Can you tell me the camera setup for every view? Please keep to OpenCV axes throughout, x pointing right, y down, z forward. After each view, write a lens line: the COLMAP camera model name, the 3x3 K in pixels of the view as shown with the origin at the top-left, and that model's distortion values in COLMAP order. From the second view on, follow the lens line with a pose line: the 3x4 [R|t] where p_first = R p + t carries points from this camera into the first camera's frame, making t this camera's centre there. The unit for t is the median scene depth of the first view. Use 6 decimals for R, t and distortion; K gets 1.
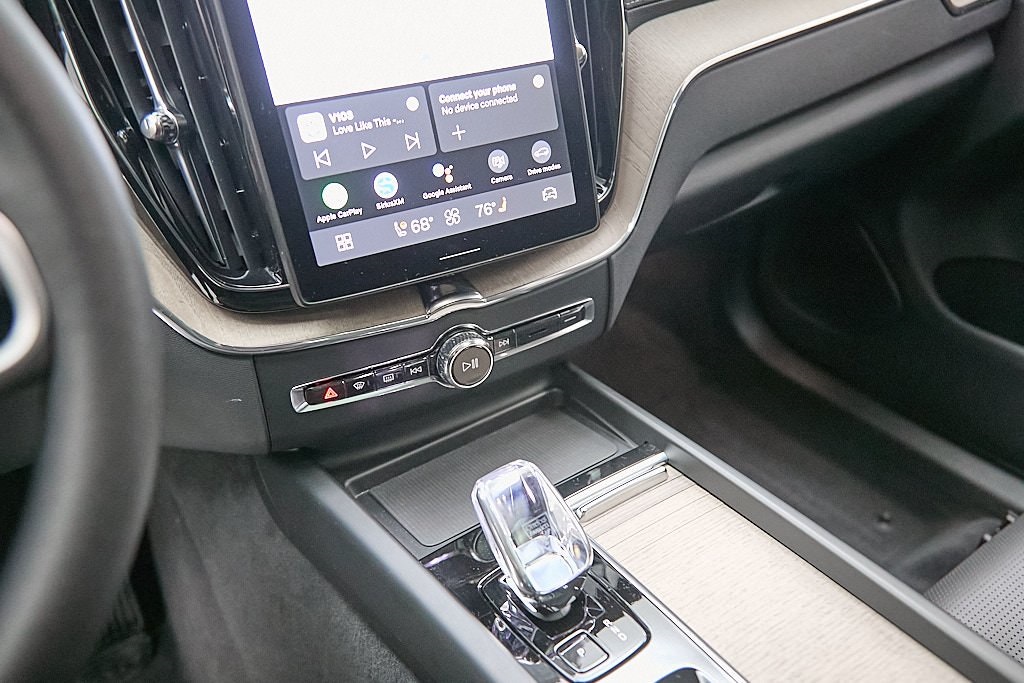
lens RADIAL K [[835.7, 0, 512.0], [0, 835.7, 341.5], [0, 0, 1]] dist [0.127923, 0.000308]
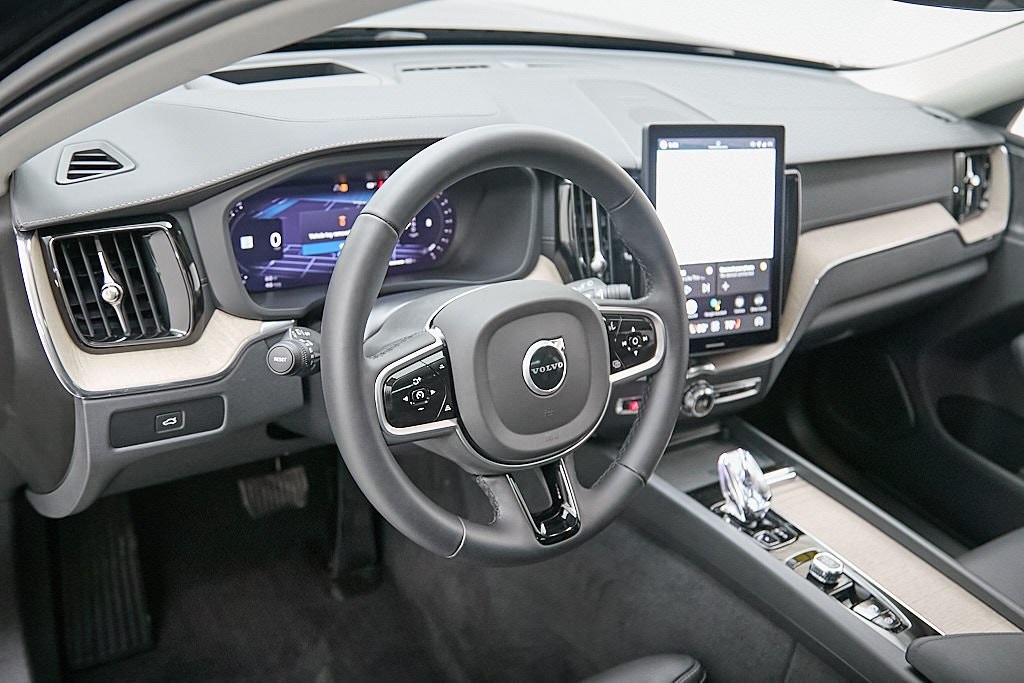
lens RADIAL K [[1050.9, 0, 512.0], [0, 1050.9, 341.5], [0, 0, 1]] dist [0.009453, 0.012934]
pose [[0.984938, 0.160688, 0.063845, -0.702513], [-0.154286, 0.983447, -0.095013, 0.198336], [-0.078055, 0.083731, 0.993427, -1.437836]]
